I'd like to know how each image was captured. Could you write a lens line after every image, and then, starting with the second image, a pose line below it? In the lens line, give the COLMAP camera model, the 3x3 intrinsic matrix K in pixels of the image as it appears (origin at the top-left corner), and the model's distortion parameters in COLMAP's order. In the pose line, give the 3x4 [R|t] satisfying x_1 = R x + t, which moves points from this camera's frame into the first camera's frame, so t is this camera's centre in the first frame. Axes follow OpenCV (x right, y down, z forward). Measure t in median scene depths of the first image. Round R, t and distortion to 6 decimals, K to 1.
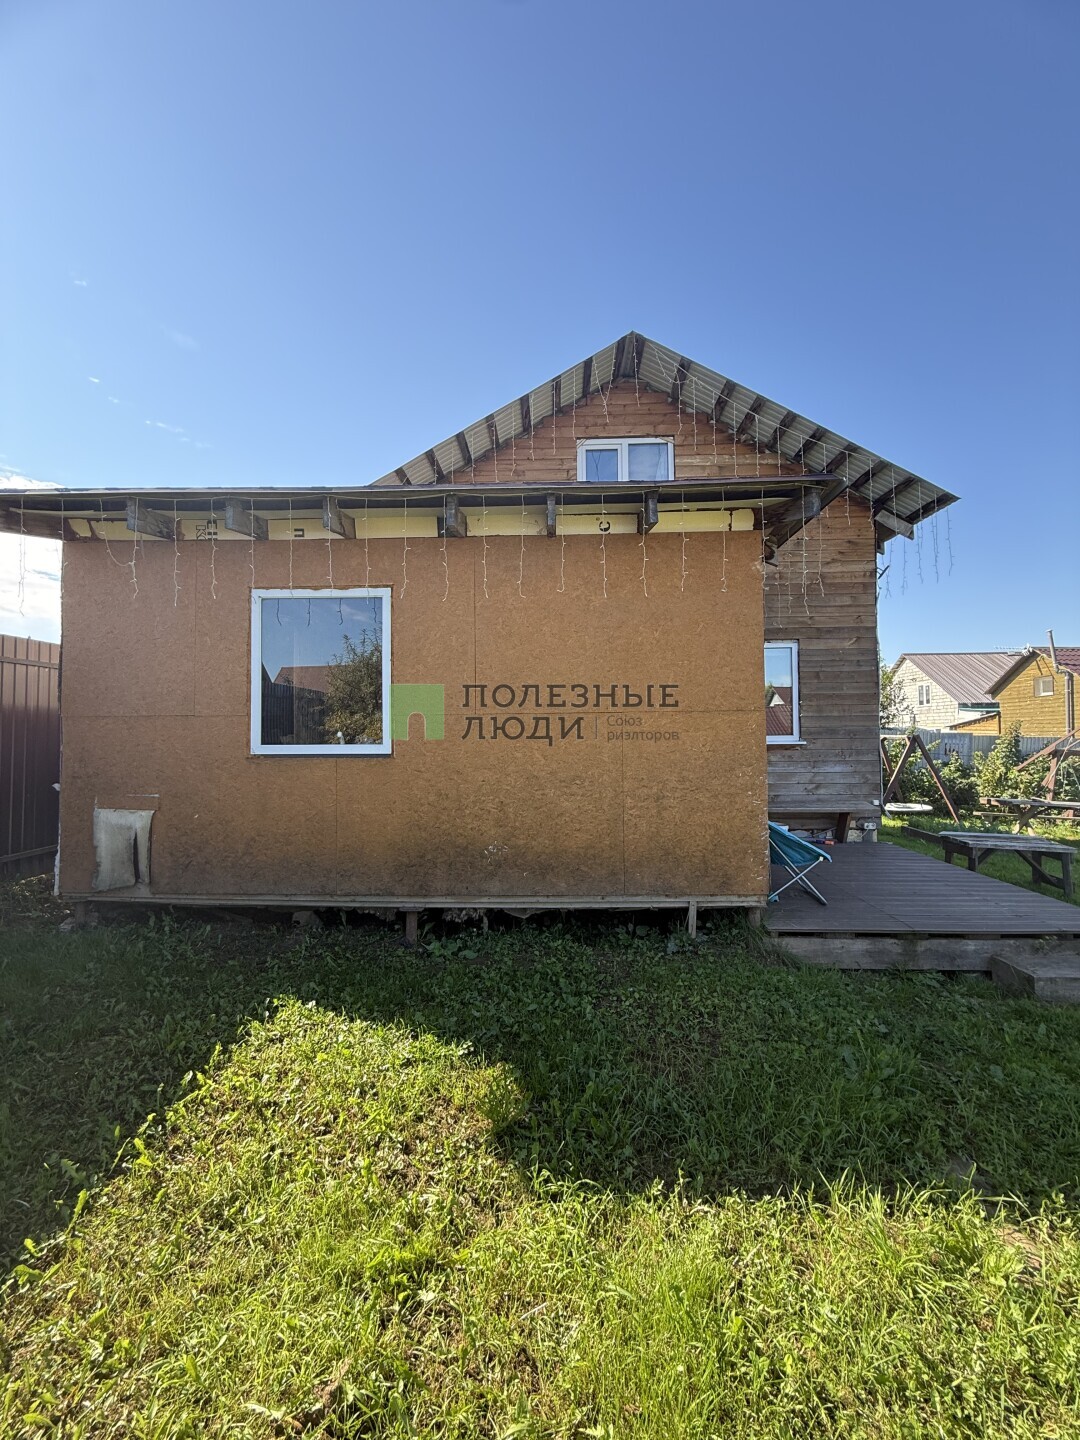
lens RADIAL K [[571.8, 0, 539.0], [0, 571.8, 719.8], [0, 0, 1]] dist [-0.002575, 0.000207]
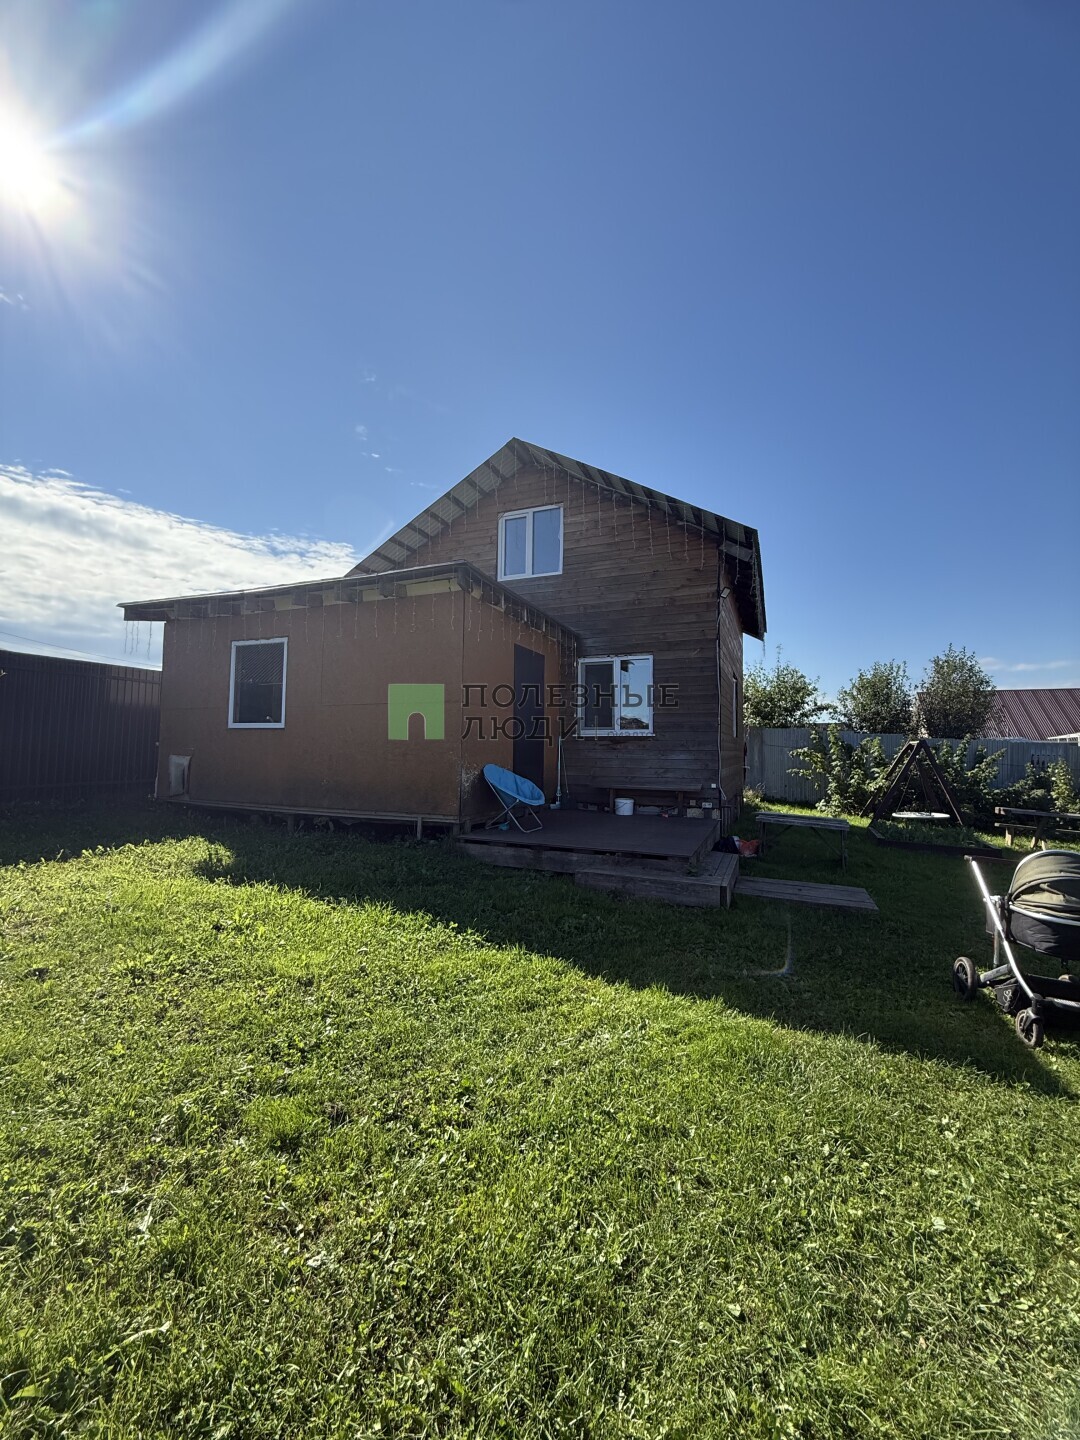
lens RADIAL K [[571.8, 0, 539.2], [0, 571.8, 721.2], [0, 0, 1]] dist [-0.002575, 0.000207]
pose [[0.935498, 0.000482, -0.353333, 0.668384], [-0.010291, 0.999612, -0.025883, 0.044930], [0.353183, 0.027850, 0.935140, -0.245283]]
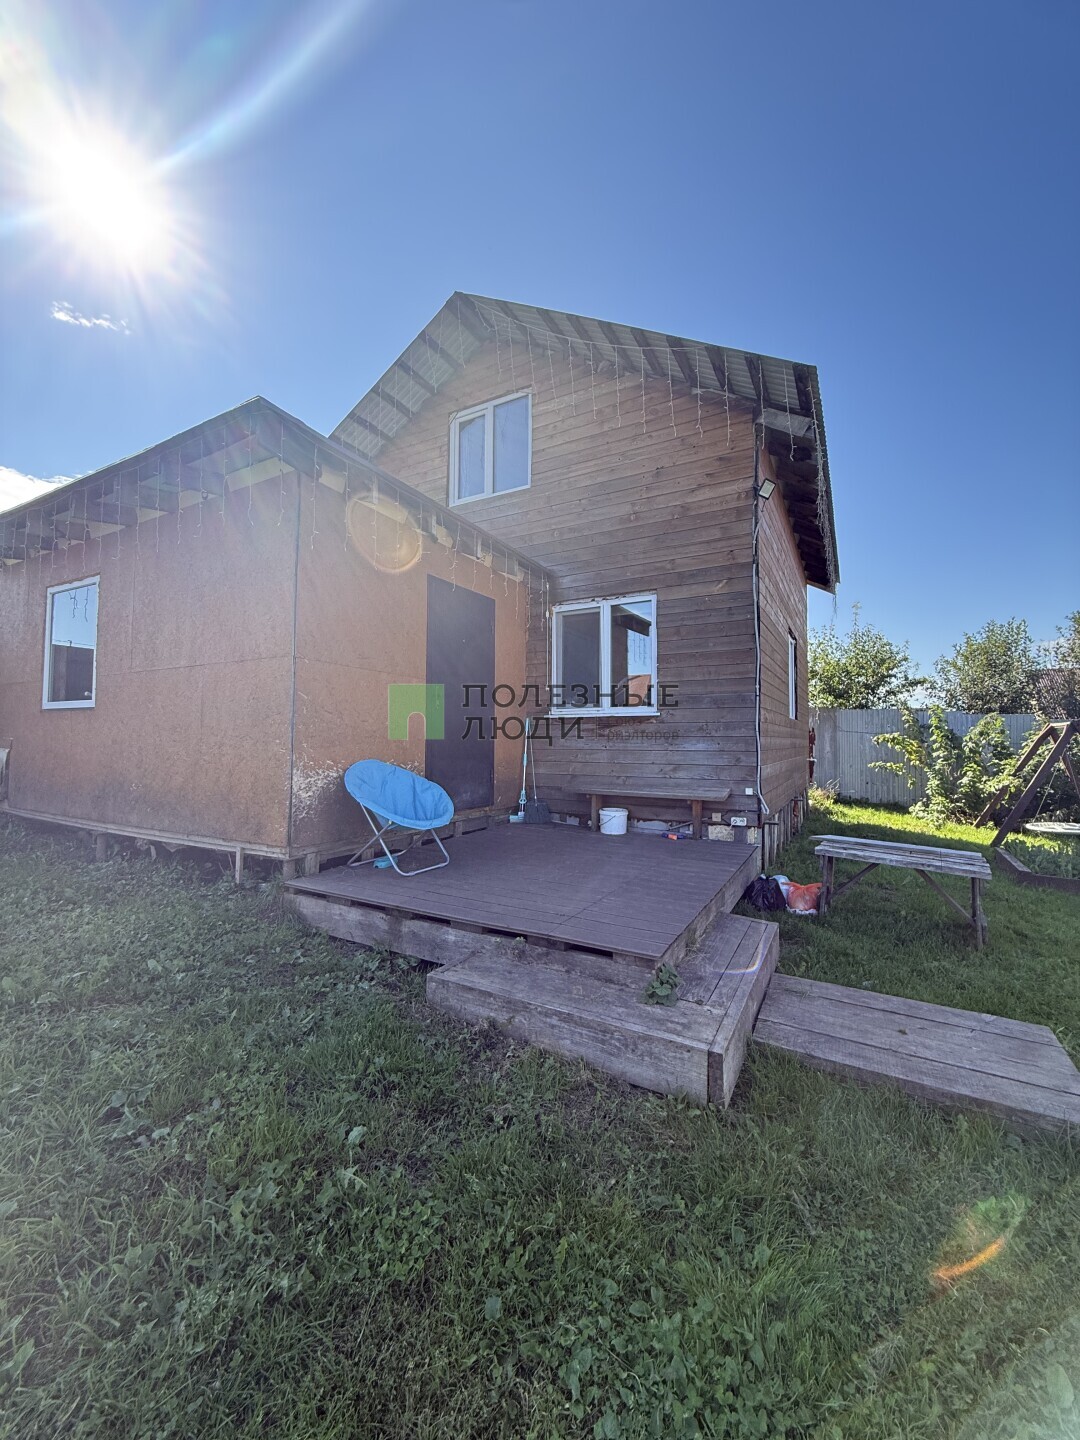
lens RADIAL K [[571.8, 0, 540.0], [0, 571.8, 719.8], [0, 0, 1]] dist [-0.002575, 0.000207]
pose [[0.890544, -0.003779, -0.454882, 0.686547], [-0.001271, 0.999941, -0.010796, 0.057689], [0.454896, 0.010193, 0.890486, 0.191387]]
